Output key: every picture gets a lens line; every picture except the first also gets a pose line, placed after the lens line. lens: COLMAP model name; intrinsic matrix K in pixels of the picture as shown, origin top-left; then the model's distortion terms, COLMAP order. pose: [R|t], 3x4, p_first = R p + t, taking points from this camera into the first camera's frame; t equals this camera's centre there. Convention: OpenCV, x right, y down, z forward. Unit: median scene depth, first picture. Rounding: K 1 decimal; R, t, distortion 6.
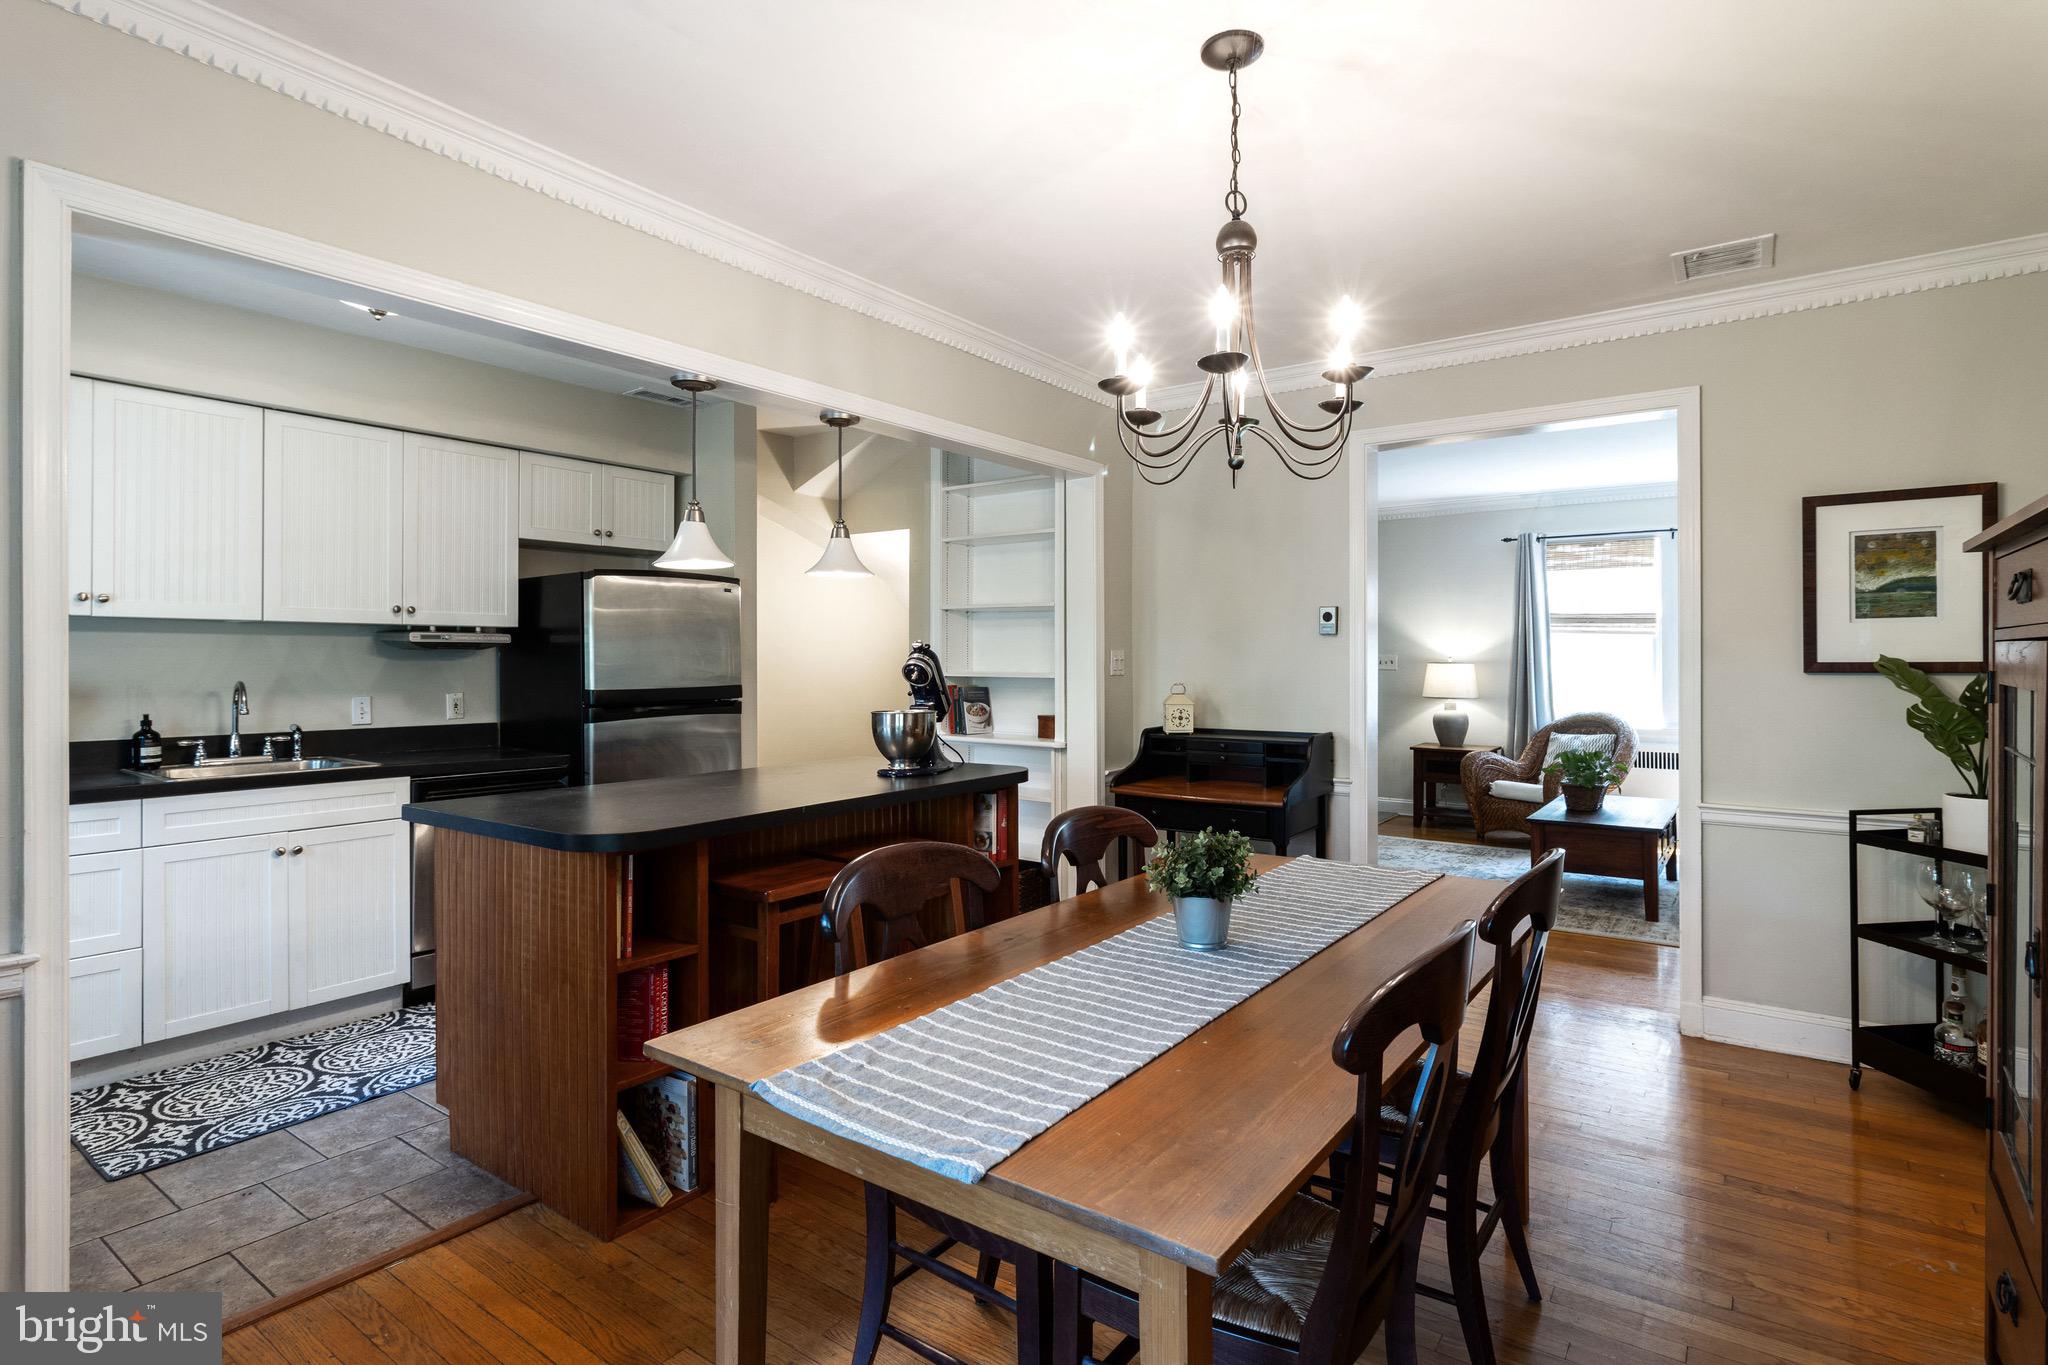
lens RADIAL K [[1019.6, 0, 1043.3], [0, 1019.6, 657.1], [0, 0, 1]] dist [-0.002426, -0.001167]
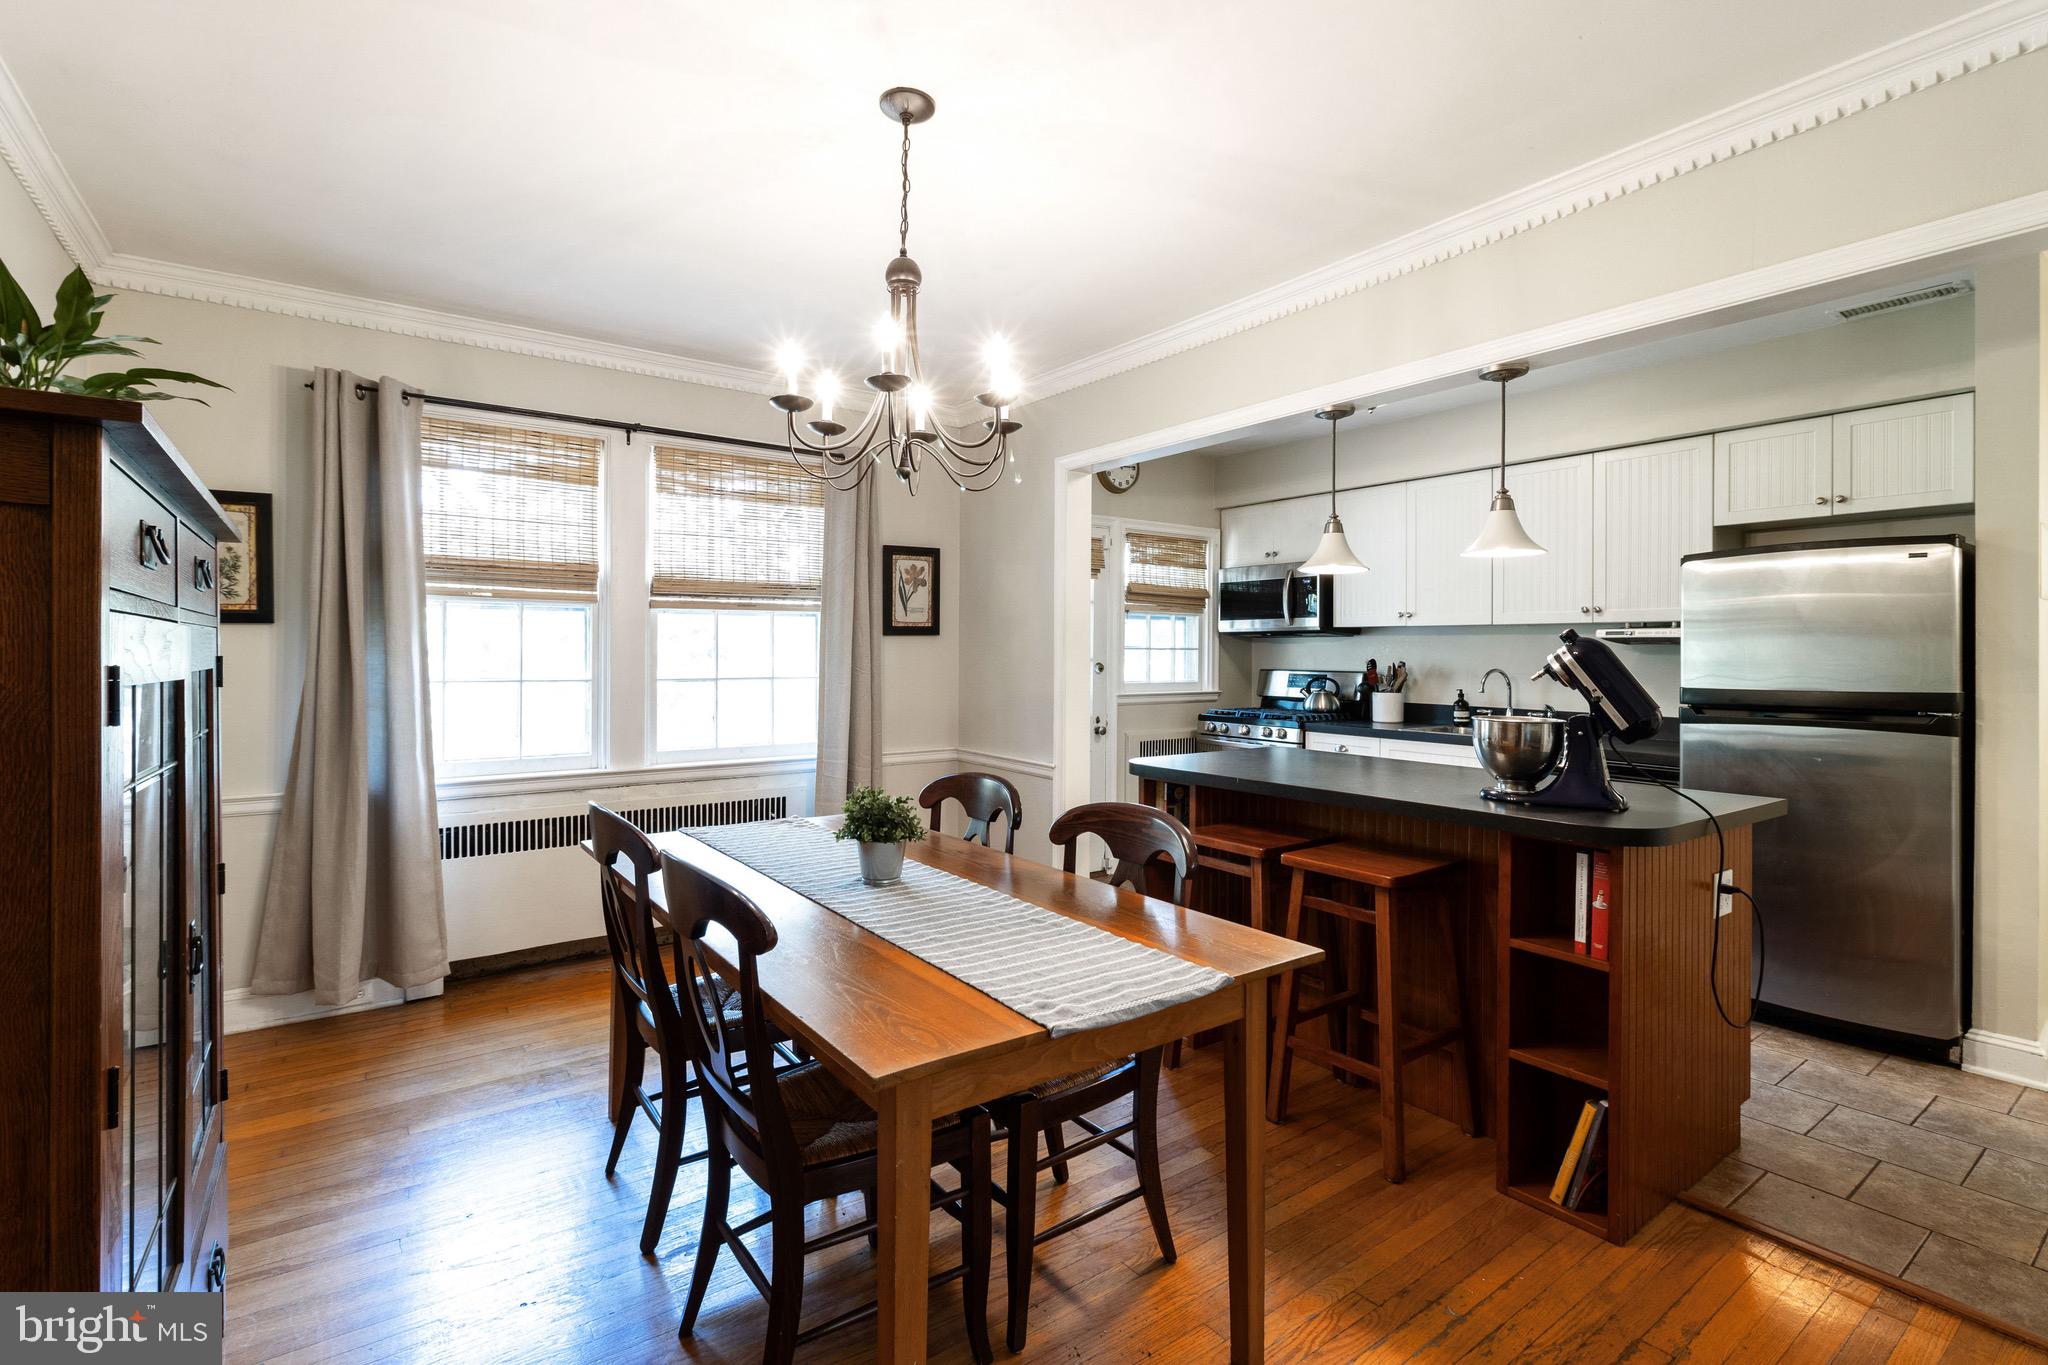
lens RADIAL K [[945.0, 0, 1033.0], [0, 945.0, 654.4], [0, 0, 1]] dist [0.001884, 0.000469]
pose [[-0.313646, 0.001848, -0.949538, 0.549220], [-0.002311, 0.999994, 0.002710, 0.001725], [0.949537, 0.003044, -0.313640, 0.710209]]
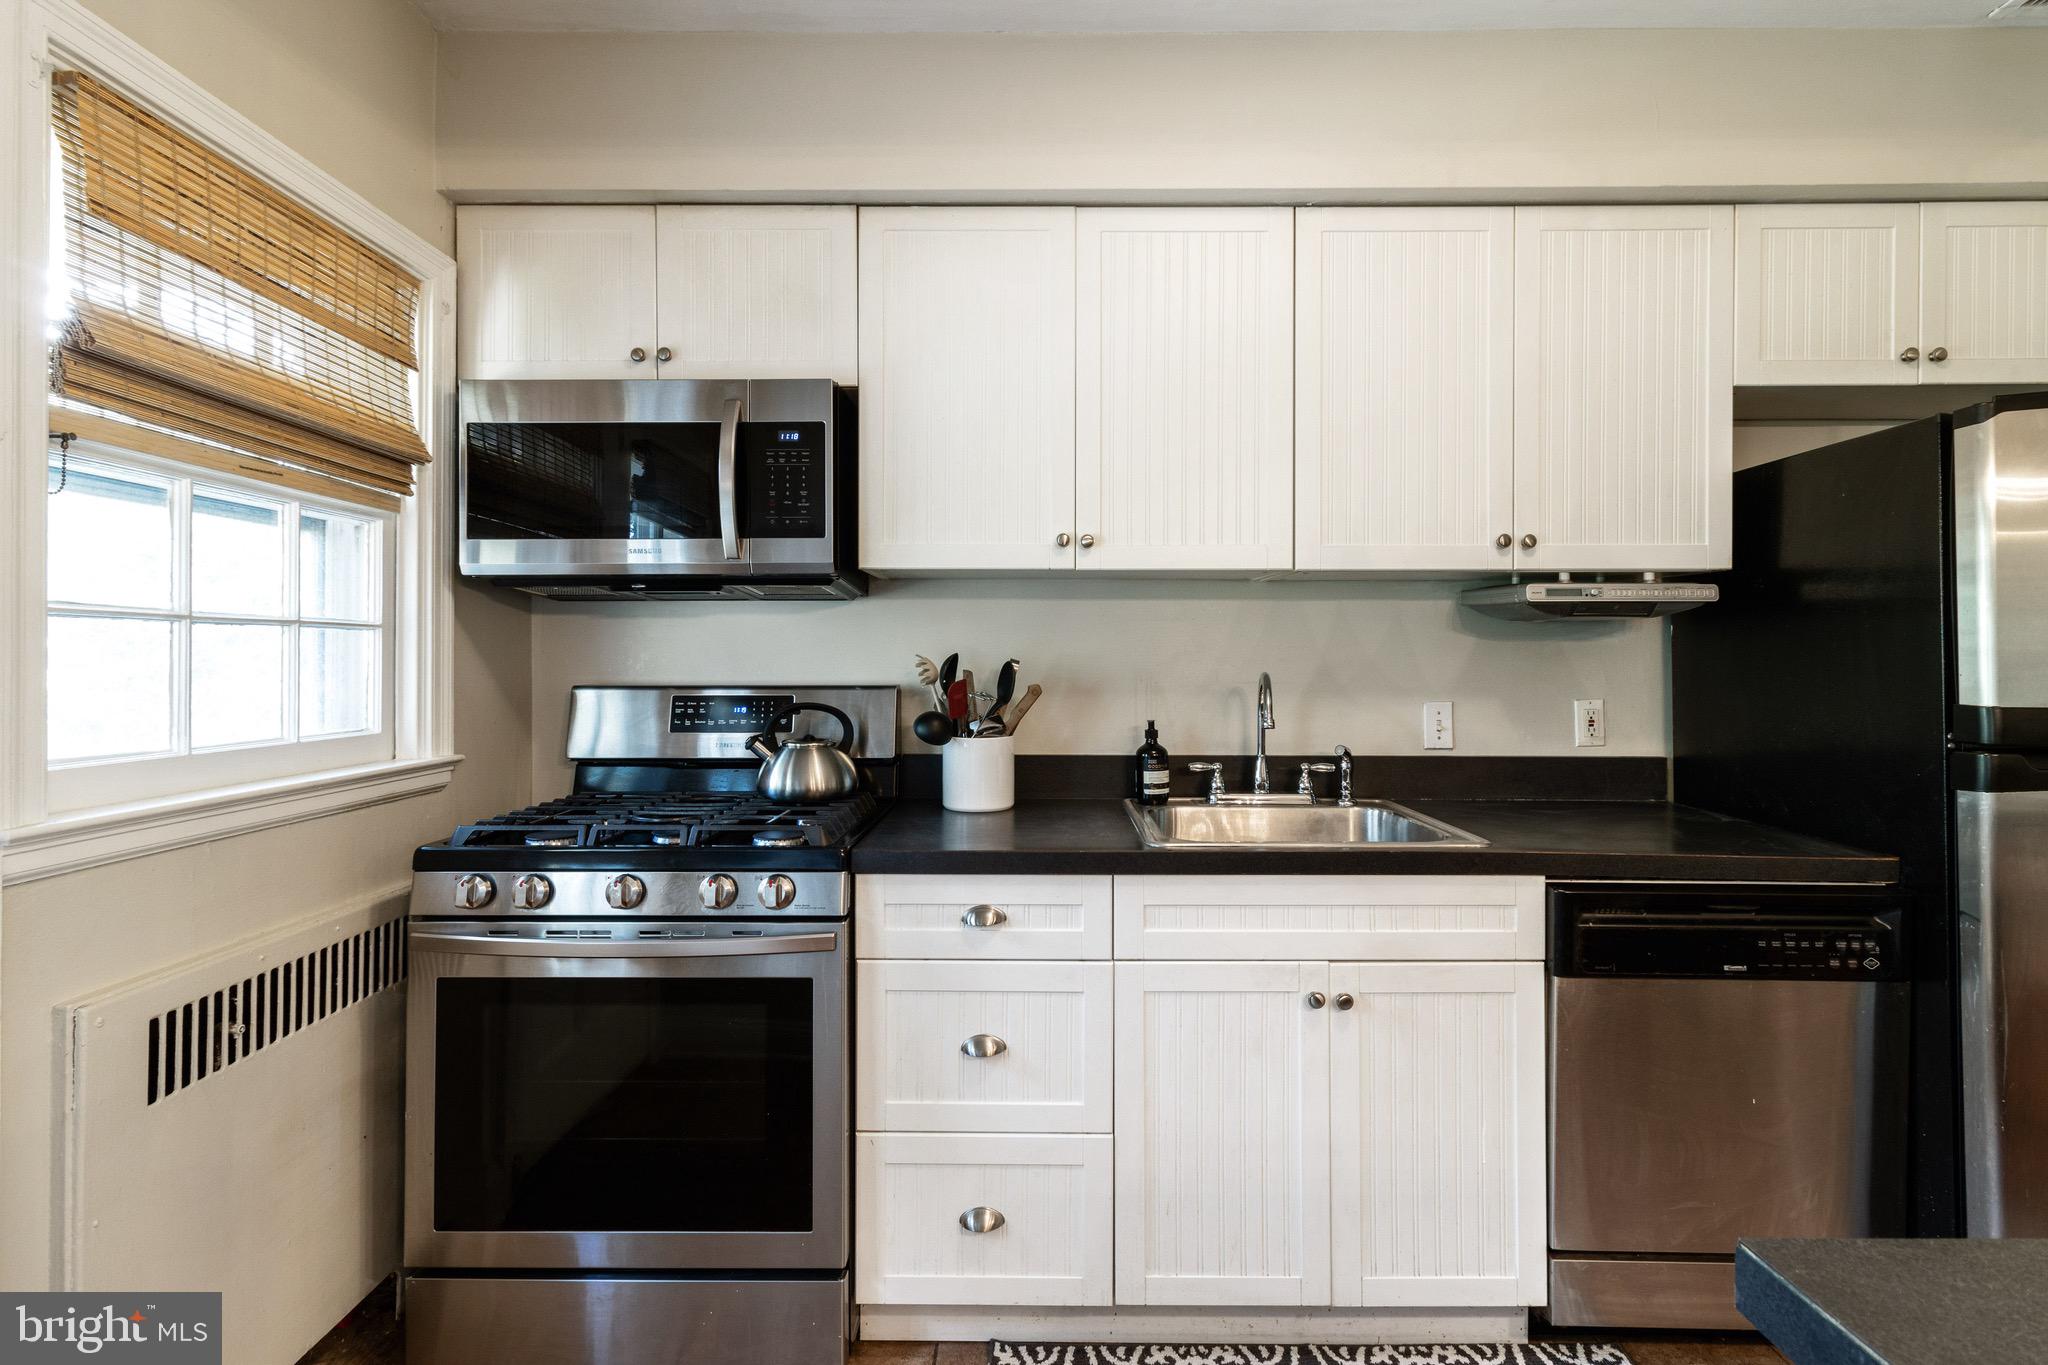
lens RADIAL K [[945.0, 0, 1033.0], [0, 945.0, 654.4], [0, 0, 1]] dist [0.001884, 0.000469]
pose [[0.576792, -0.003068, -0.816885, -0.357041], [0.002994, 0.999994, -0.001641, 0.011662], [0.816885, -0.001499, 0.576798, 0.491522]]
